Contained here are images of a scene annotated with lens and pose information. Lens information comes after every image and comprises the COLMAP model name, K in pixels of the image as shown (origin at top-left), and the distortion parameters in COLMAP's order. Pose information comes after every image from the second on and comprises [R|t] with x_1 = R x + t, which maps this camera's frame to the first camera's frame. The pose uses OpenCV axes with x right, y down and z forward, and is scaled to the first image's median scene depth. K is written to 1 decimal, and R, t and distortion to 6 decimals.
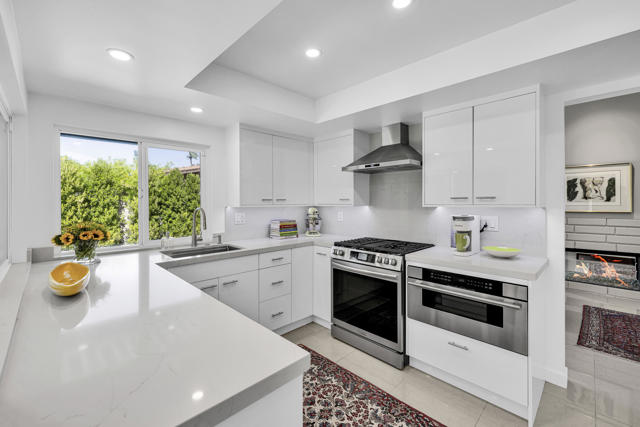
lens RADIAL K [[271.5, 0, 317.8], [0, 271.5, 203.4], [0, 0, 1]] dist [0.001230, -0.000045]
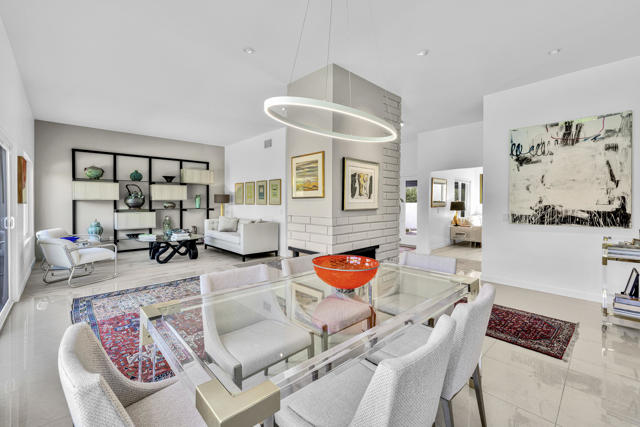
lens RADIAL K [[271.5, 0, 317.8], [0, 271.5, 203.4], [0, 0, 1]] dist [0.001230, -0.000045]
pose [[0.024593, -0.002031, 0.999695, 0.052381], [0.000558, 0.999998, 0.002018, 0.011484], [-0.999697, 0.000509, 0.024594, 1.574356]]
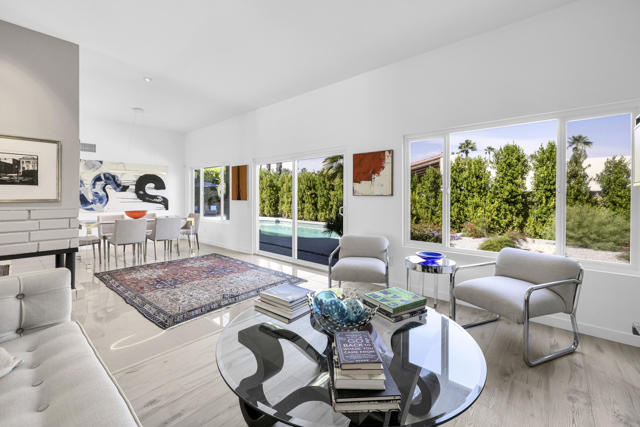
lens RADIAL K [[274.9, 0, 316.9], [0, 274.9, 195.9], [0, 0, 1]] dist [0.001258, 0.000238]
pose [[0.074413, 0.001146, -0.997227, 2.700036], [-0.007079, 0.999975, 0.000621, 0.016421], [0.997202, 0.007013, 0.074419, 2.675828]]
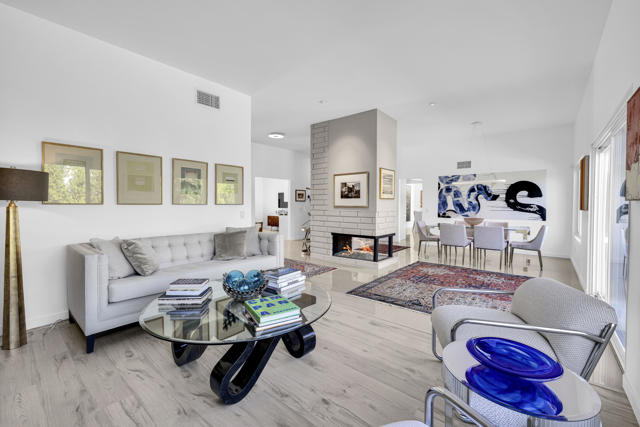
lens RADIAL K [[269.8, 0, 316.3], [0, 269.8, 209.6], [0, 0, 1]] dist [0.001212, 0.000128]
pose [[-0.996754, 0.001874, -0.080483, 2.019282], [0.000033, 0.999738, 0.022870, 0.019621], [0.080505, 0.022793, -0.996494, 3.523565]]
